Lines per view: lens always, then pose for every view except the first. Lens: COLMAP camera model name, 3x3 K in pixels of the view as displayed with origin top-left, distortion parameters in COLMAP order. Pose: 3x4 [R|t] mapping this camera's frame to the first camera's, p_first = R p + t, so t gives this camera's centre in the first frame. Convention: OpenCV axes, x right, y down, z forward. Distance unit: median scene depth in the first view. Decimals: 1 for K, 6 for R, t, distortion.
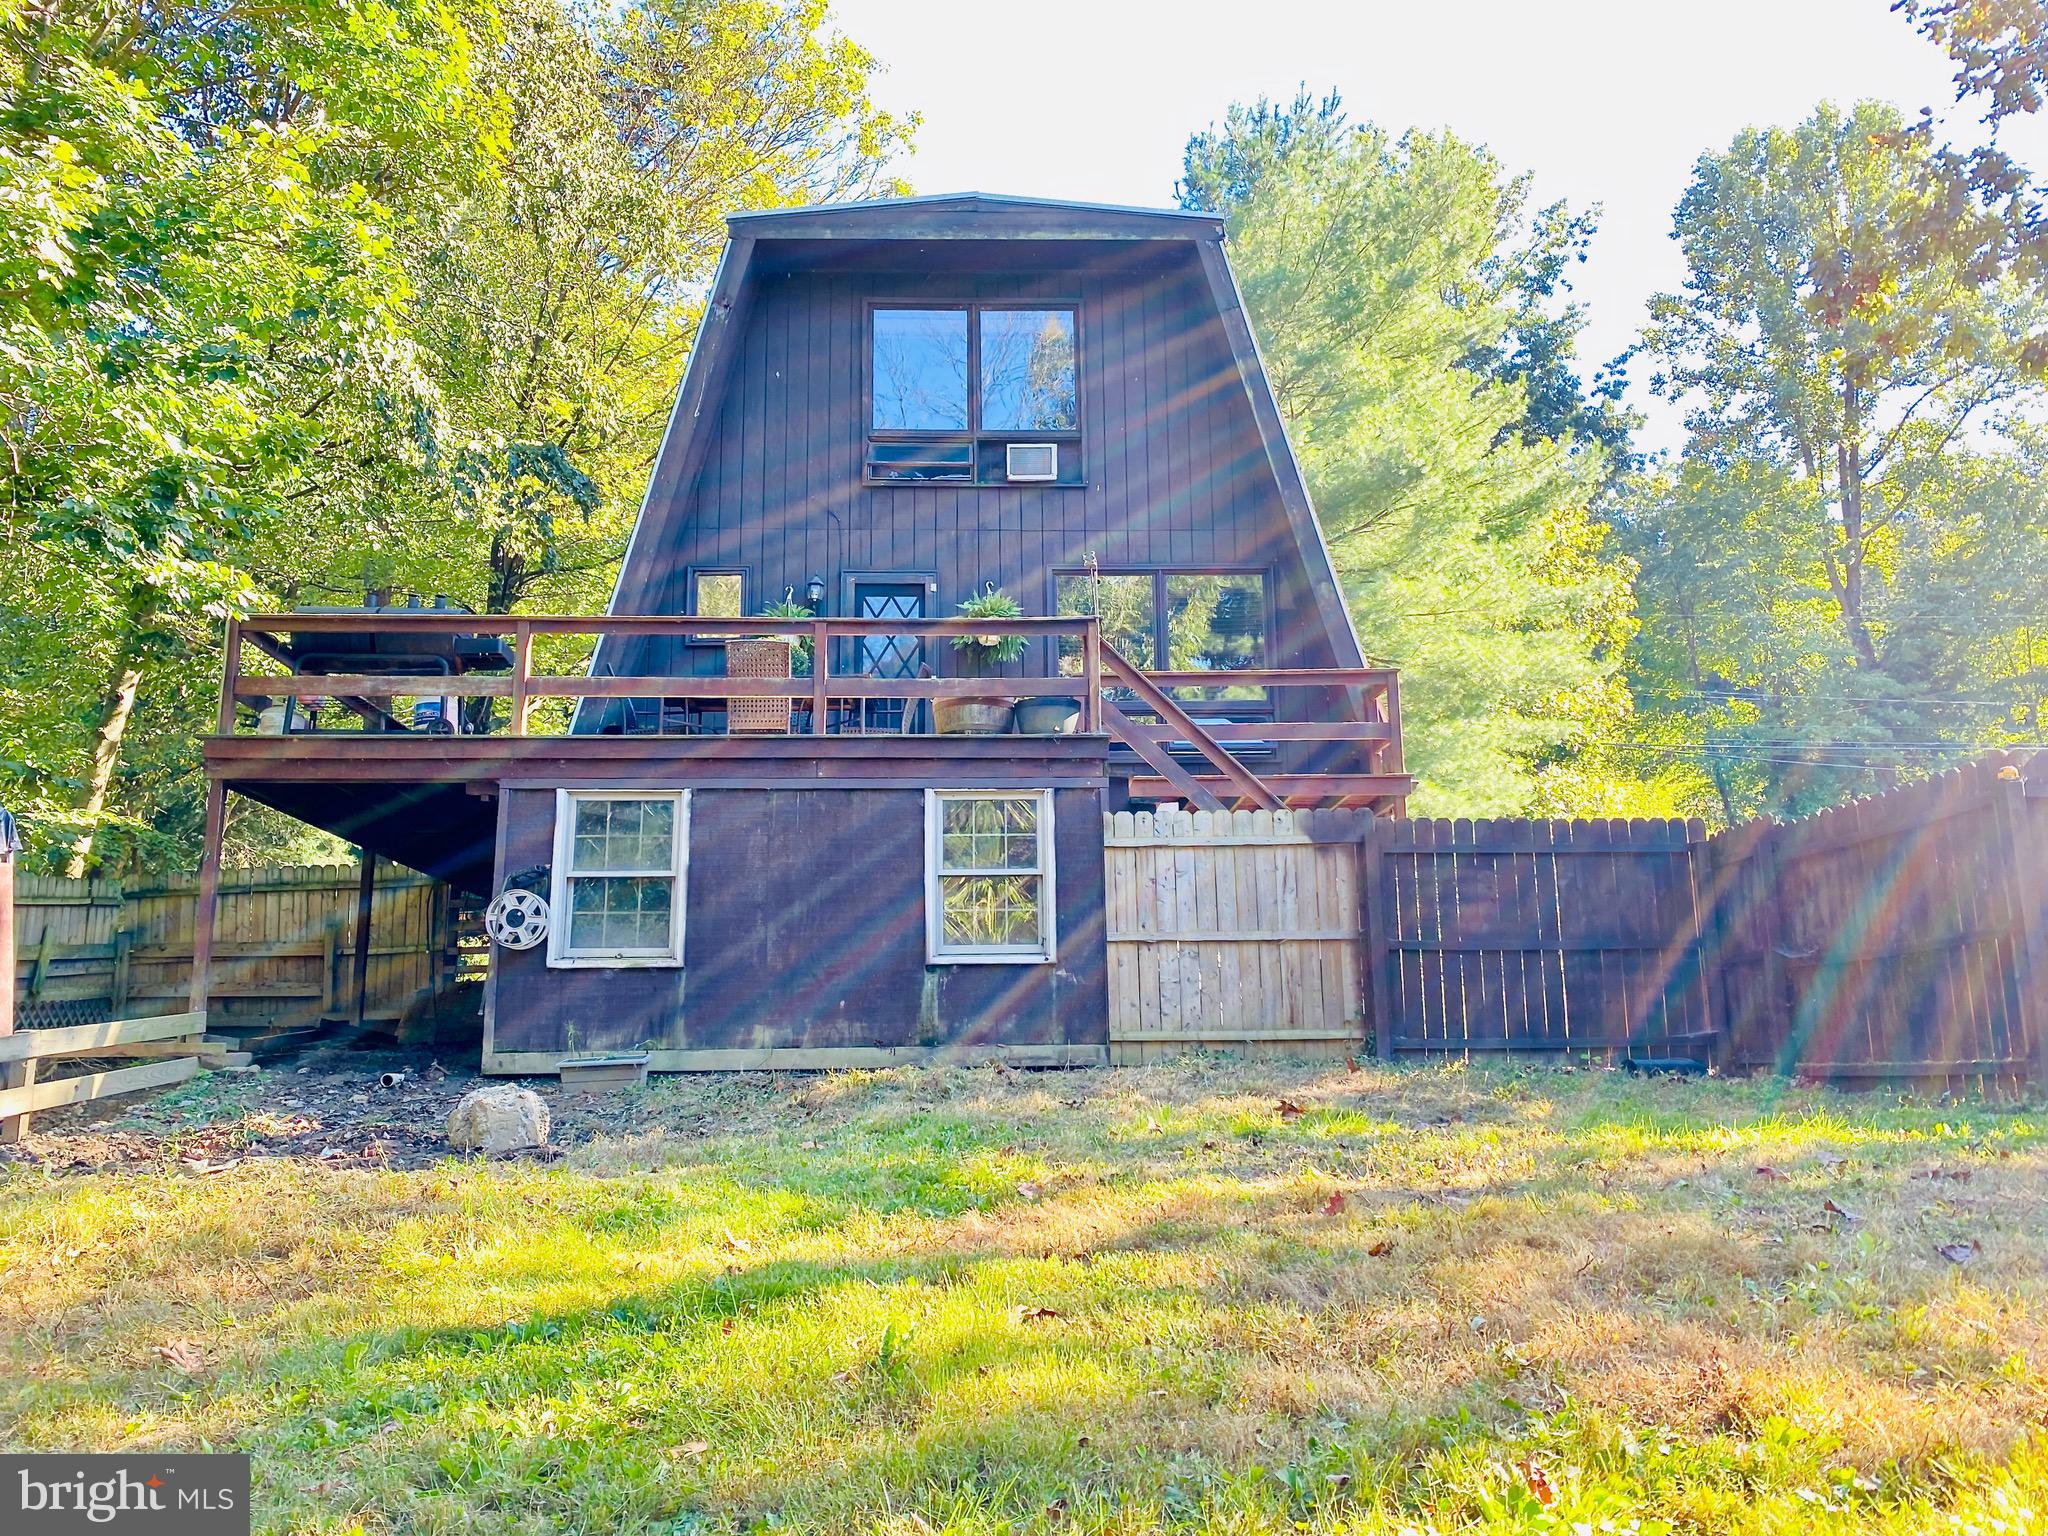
lens RADIAL K [[1518.1, 0, 1029.7], [0, 1518.1, 776.4], [0, 0, 1]] dist [-0.016276, -0.000309]
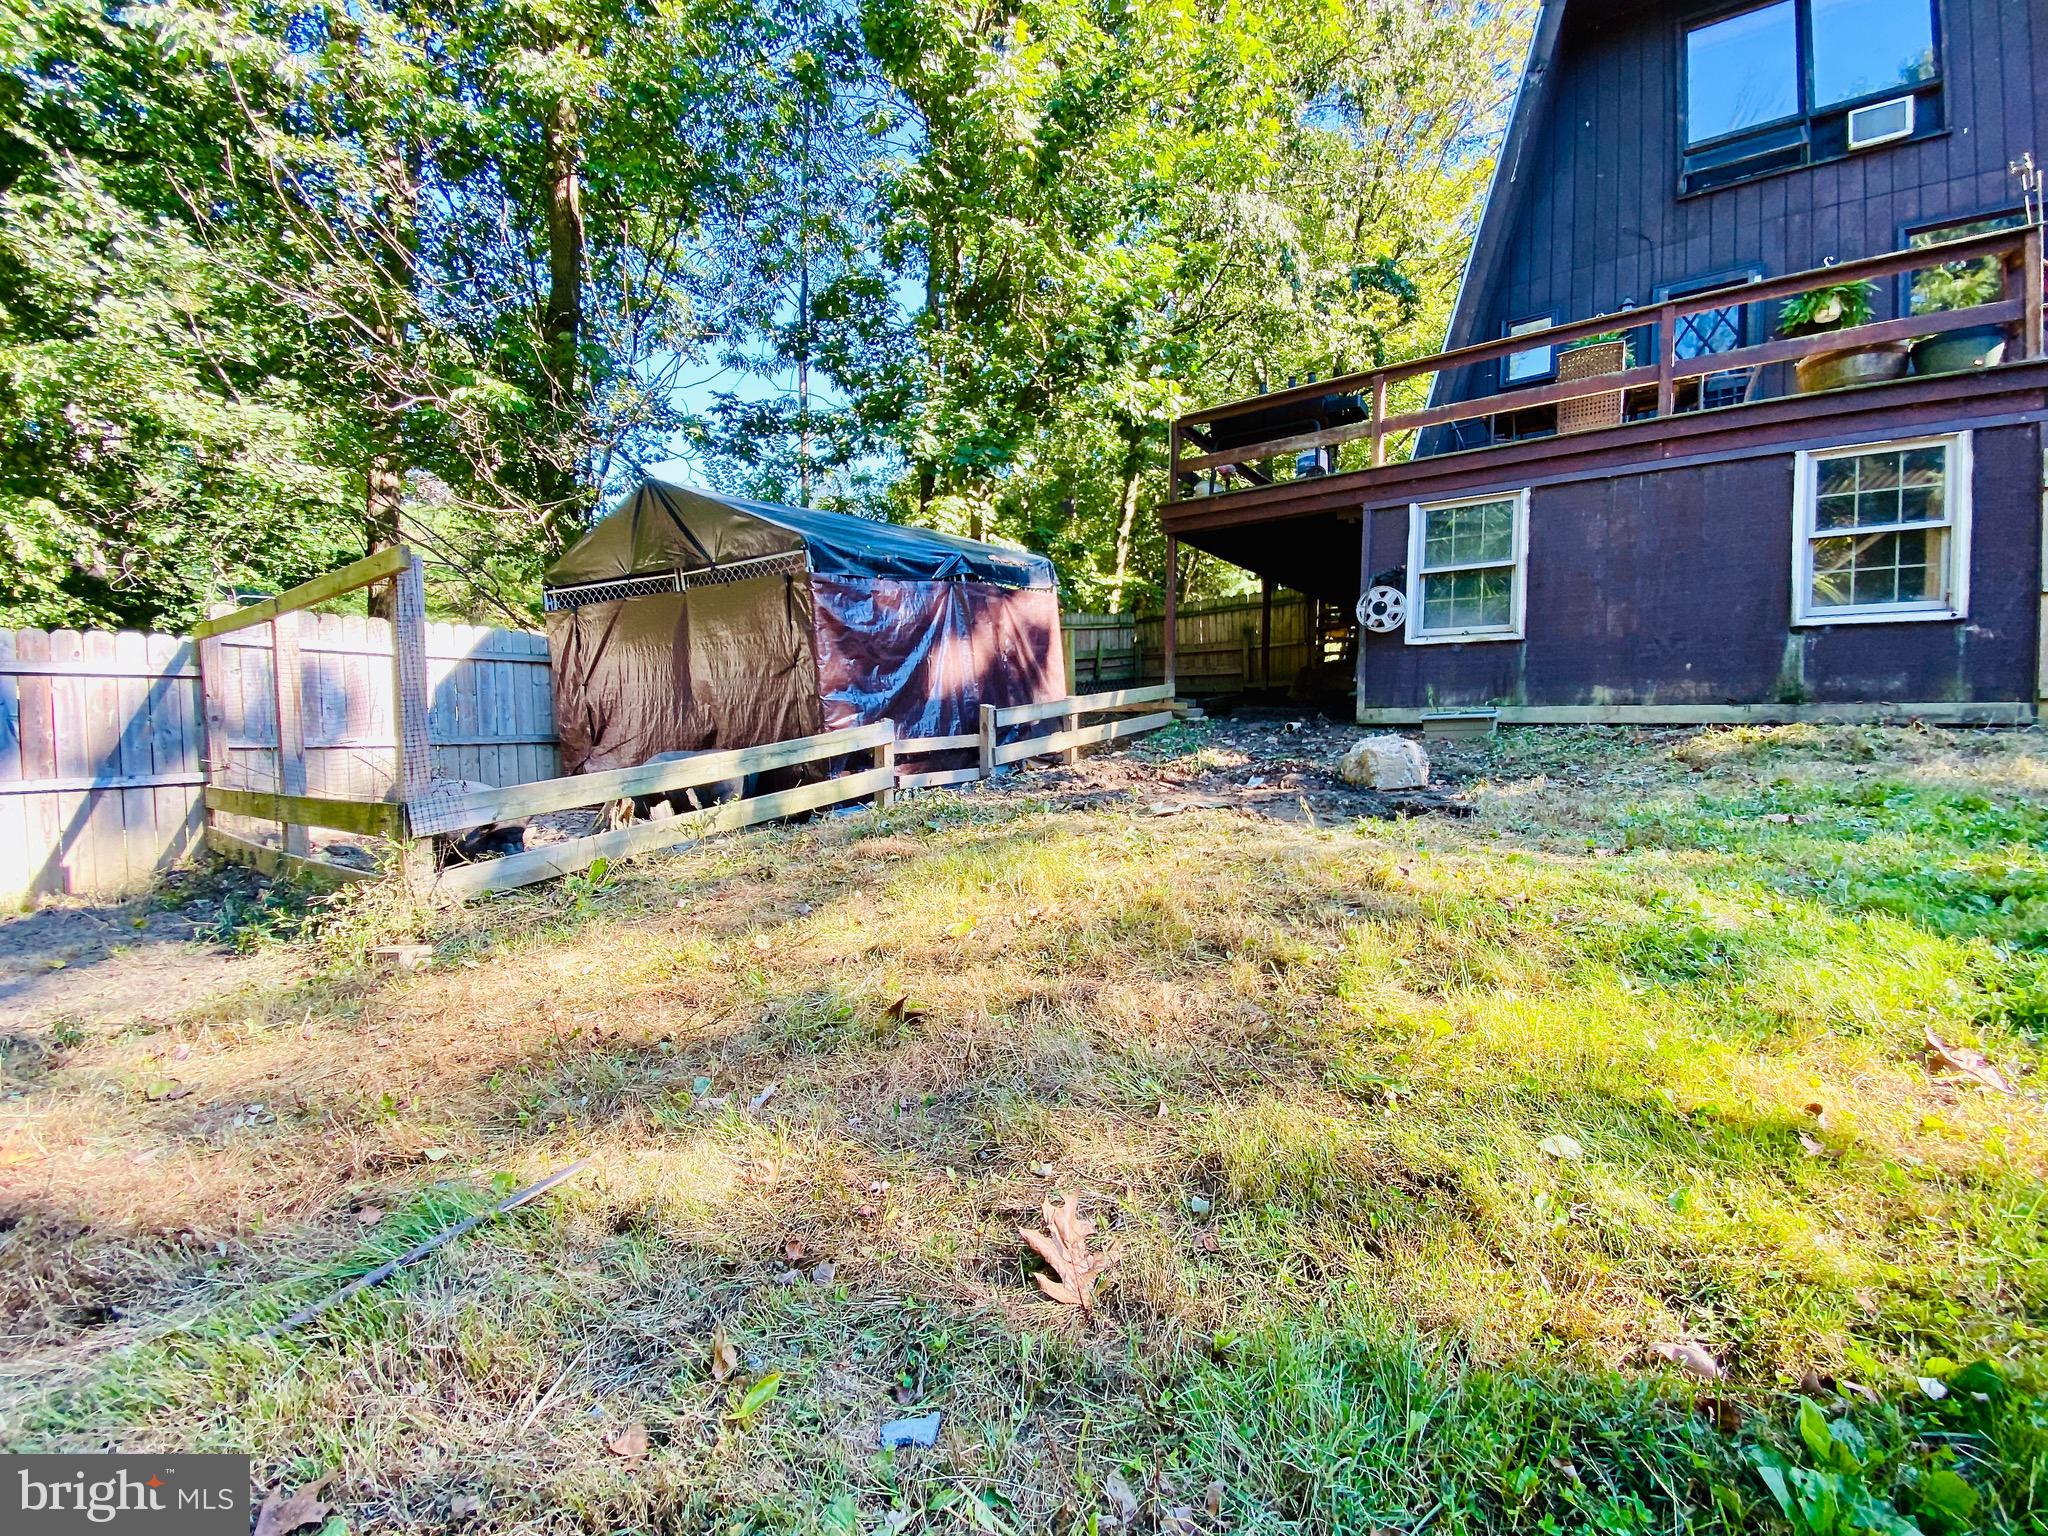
lens RADIAL K [[832.7, 0, 1018.8], [0, 832.7, 774.0], [0, 0, 1]] dist [0.021852, -0.022395]
pose [[0.768501, 0.052577, -0.637685, -0.105682], [0.114786, 0.969122, 0.218238, 0.037382], [0.629468, -0.240913, 0.738736, 0.221747]]
